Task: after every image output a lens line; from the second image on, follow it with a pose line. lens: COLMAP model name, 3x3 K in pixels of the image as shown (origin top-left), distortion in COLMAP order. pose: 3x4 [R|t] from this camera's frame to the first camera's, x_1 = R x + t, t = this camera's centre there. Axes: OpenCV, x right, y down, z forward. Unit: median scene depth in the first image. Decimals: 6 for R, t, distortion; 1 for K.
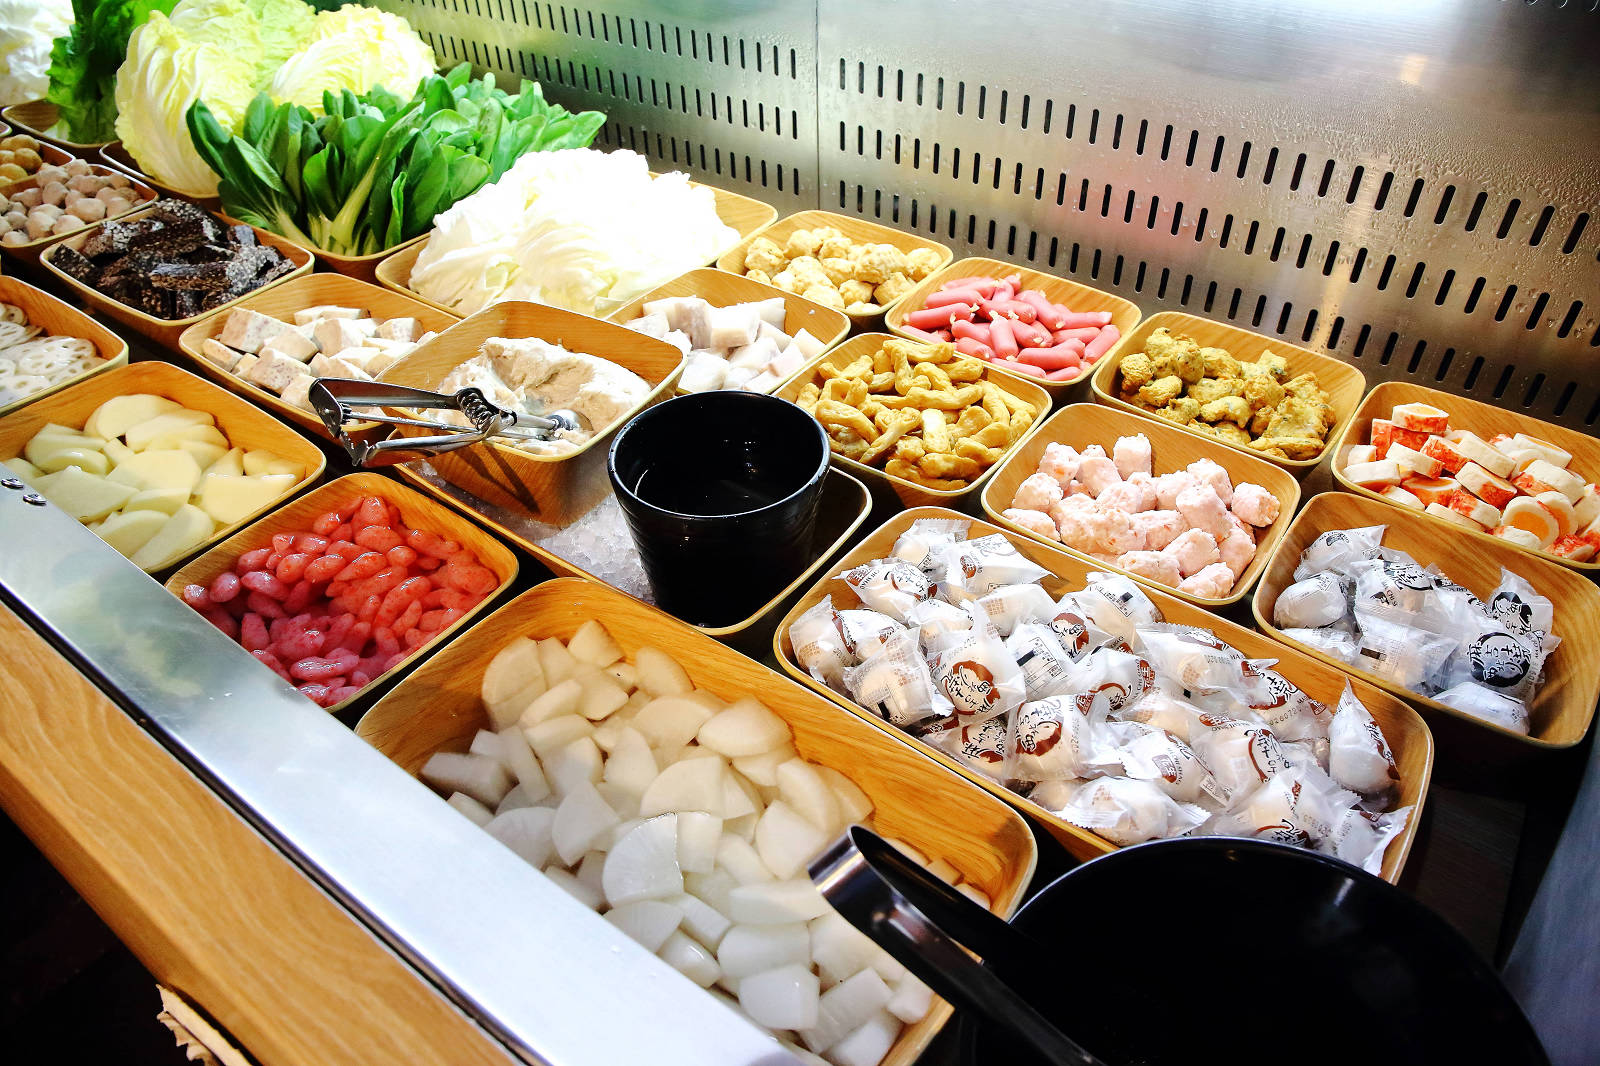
lens RADIAL K [[1070.3, 0, 800.0], [0, 1070.3, 533.0], [0, 0, 1]] dist [-0.117186, 0.096986]
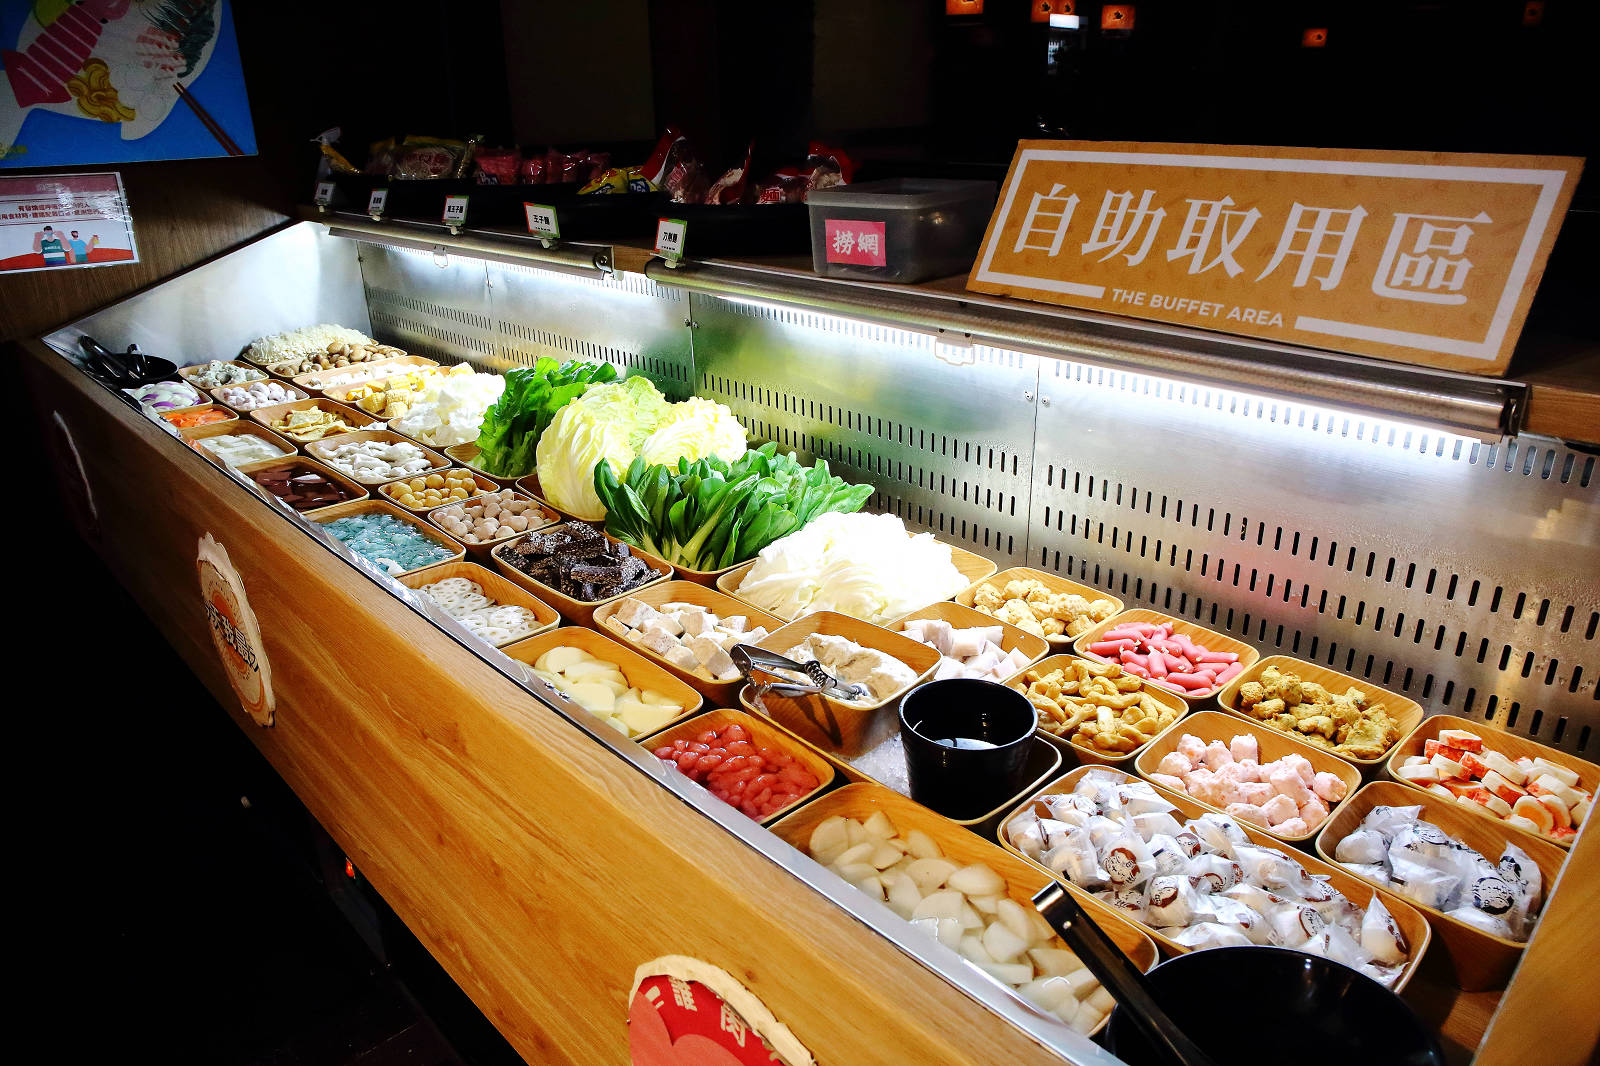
lens RADIAL K [[1070.3, 0, 800.0], [0, 1070.3, 533.0], [0, 0, 1]] dist [-0.117186, 0.096986]
pose [[0.983449, 0.070429, -0.166938, -0.062256], [-0.117979, 0.948186, -0.294999, 0.136699], [0.137512, 0.309811, 0.940801, -0.504000]]
